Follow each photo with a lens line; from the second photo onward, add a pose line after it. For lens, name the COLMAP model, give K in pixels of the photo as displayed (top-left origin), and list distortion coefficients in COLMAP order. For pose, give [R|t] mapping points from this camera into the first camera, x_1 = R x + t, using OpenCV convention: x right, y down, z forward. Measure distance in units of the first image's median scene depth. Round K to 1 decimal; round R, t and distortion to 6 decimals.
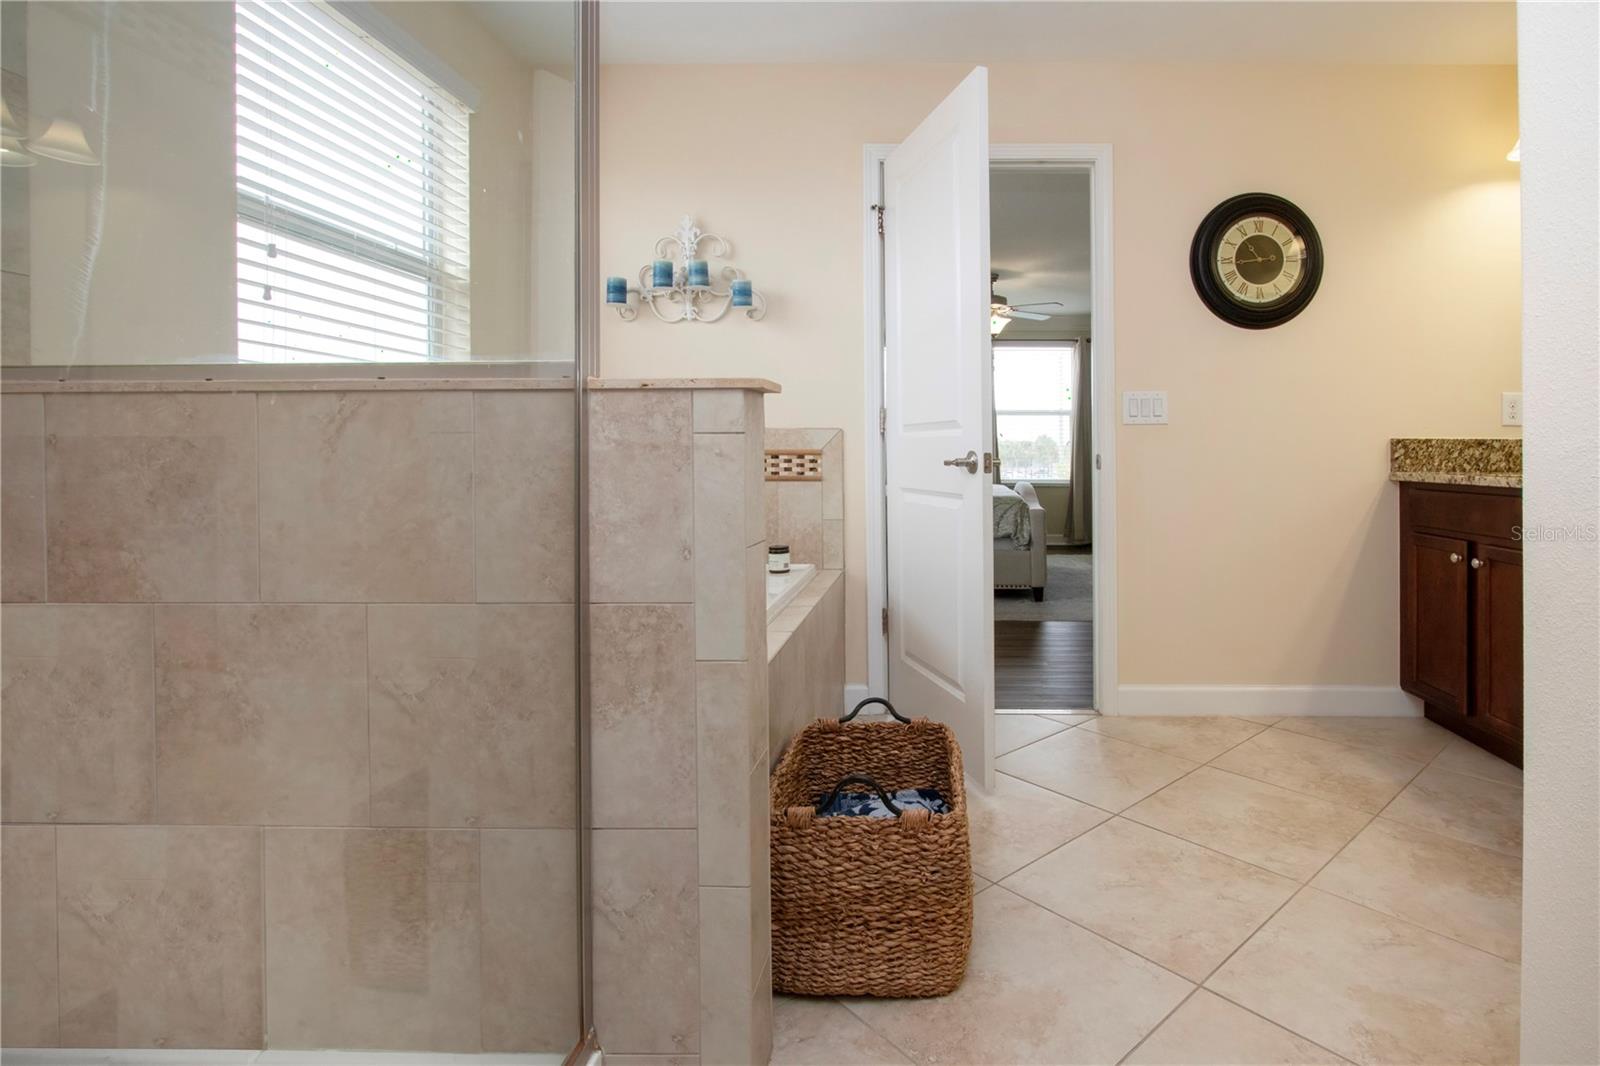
lens RADIAL K [[835.9, 0, 800.0], [0, 835.9, 533.0], [0, 0, 1]] dist [-0.002632, -0.000684]
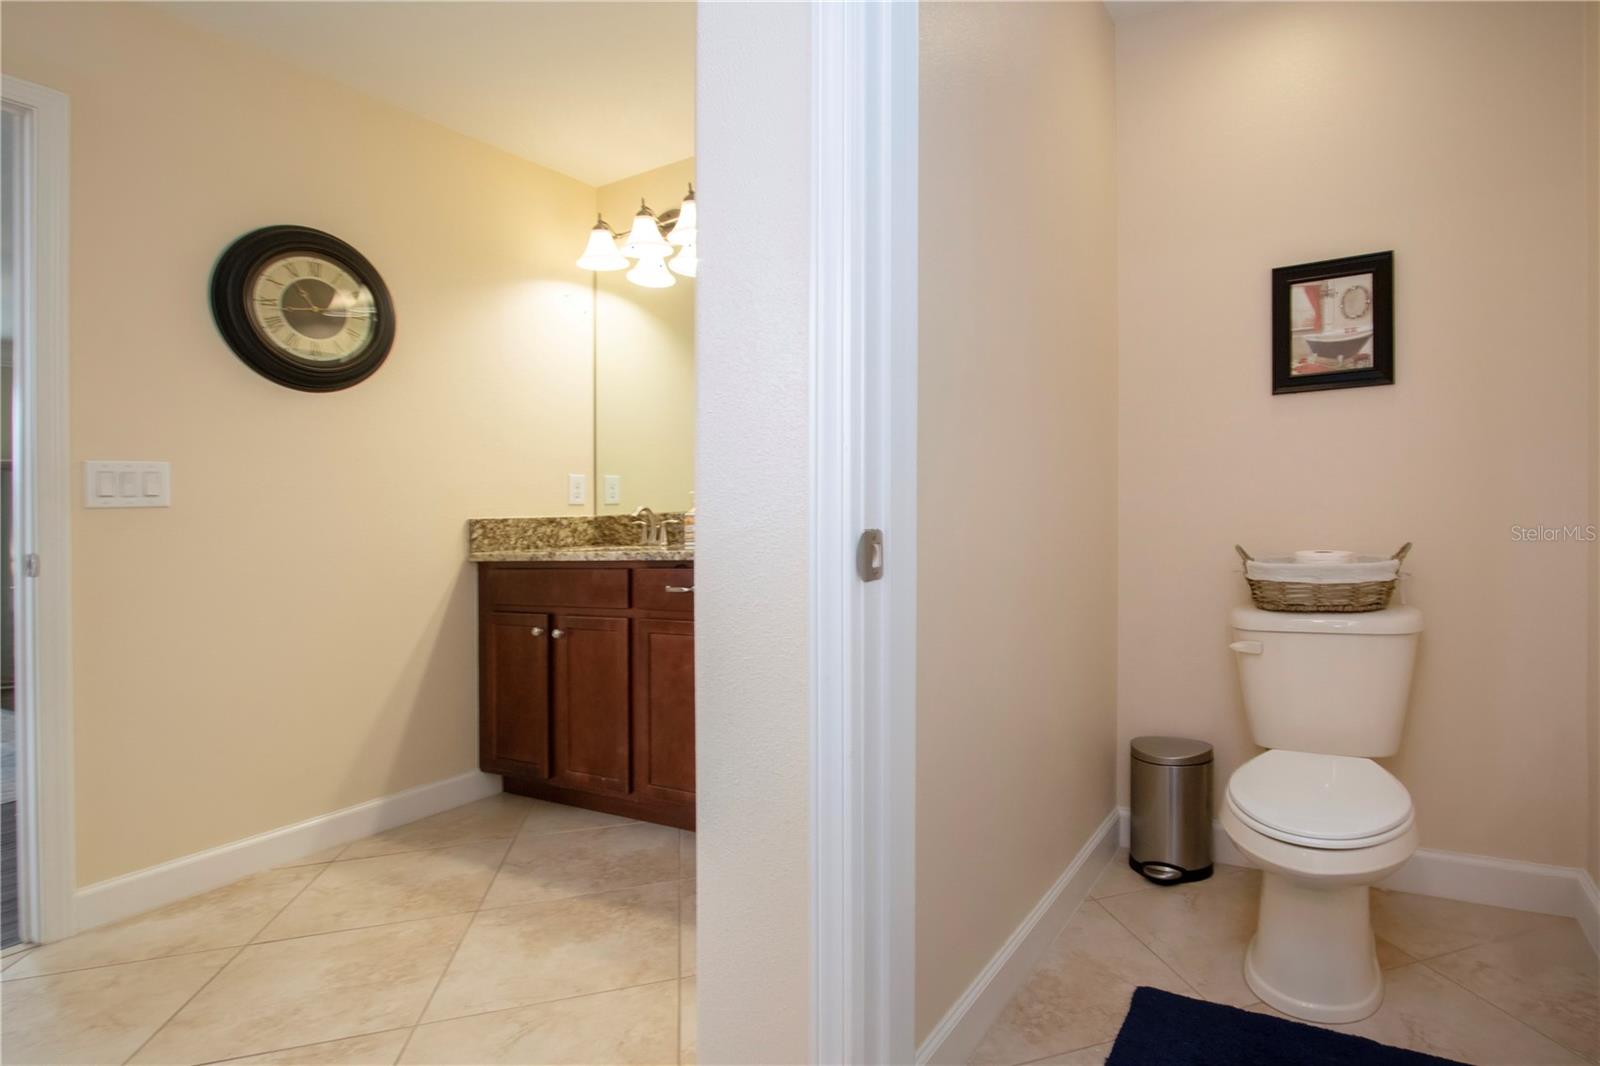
lens RADIAL K [[835.9, 0, 800.0], [0, 835.9, 533.0], [0, 0, 1]] dist [-0.002632, -0.000684]
pose [[0.342144, -0.030065, 0.939166, -0.075574], [0.130500, 0.991322, -0.015807, -0.030281], [-0.930541, 0.127970, 0.343099, 0.299734]]
